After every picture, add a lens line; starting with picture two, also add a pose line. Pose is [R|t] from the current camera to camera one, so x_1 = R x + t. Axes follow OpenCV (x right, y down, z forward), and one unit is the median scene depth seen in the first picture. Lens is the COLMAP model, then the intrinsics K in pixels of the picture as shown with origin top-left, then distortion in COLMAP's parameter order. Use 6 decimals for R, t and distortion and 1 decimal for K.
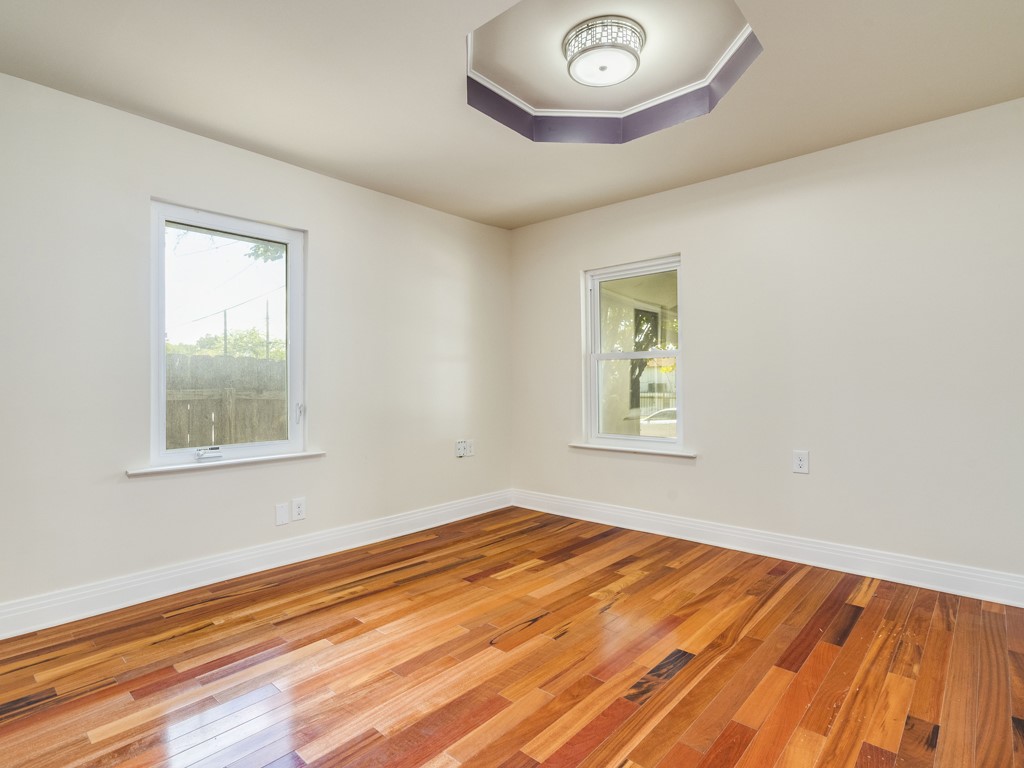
lens RADIAL K [[528.3, 0, 512.0], [0, 528.3, 384.0], [0, 0, 1]] dist [-0.001135, 0.000654]
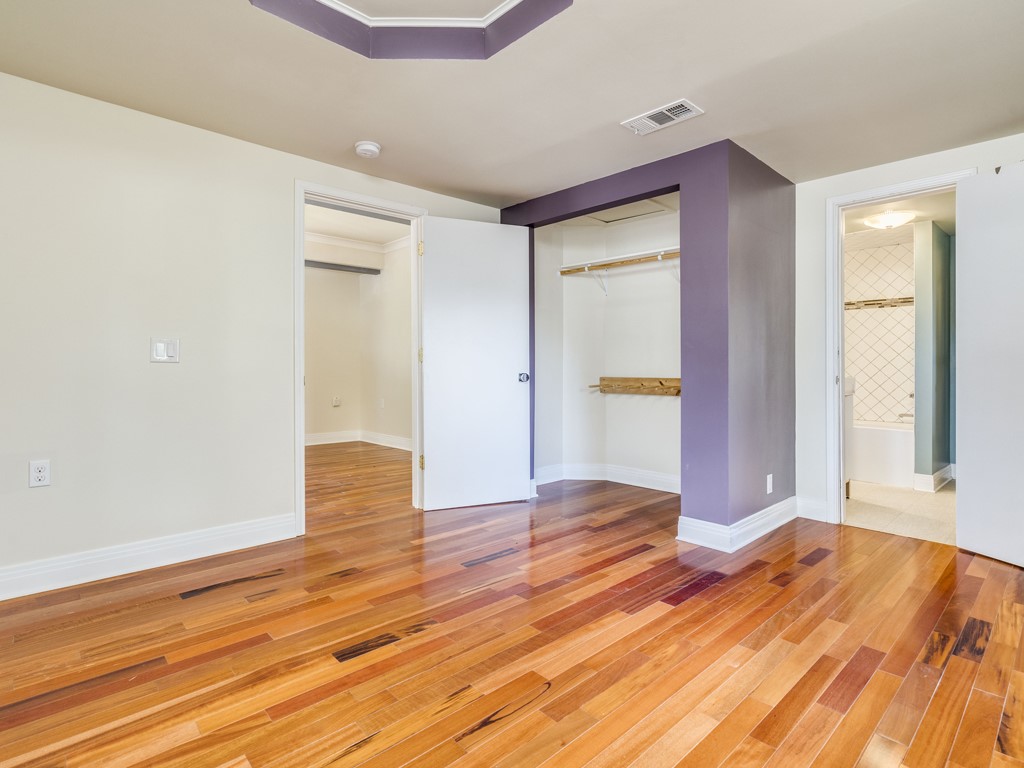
lens RADIAL K [[528.3, 0, 512.0], [0, 528.3, 384.0], [0, 0, 1]] dist [-0.001135, 0.000654]
pose [[-0.996777, 0.000931, 0.080217, -0.052566], [0.003188, 0.999602, 0.028021, 0.006072], [-0.080159, 0.028187, -0.996384, 2.008127]]
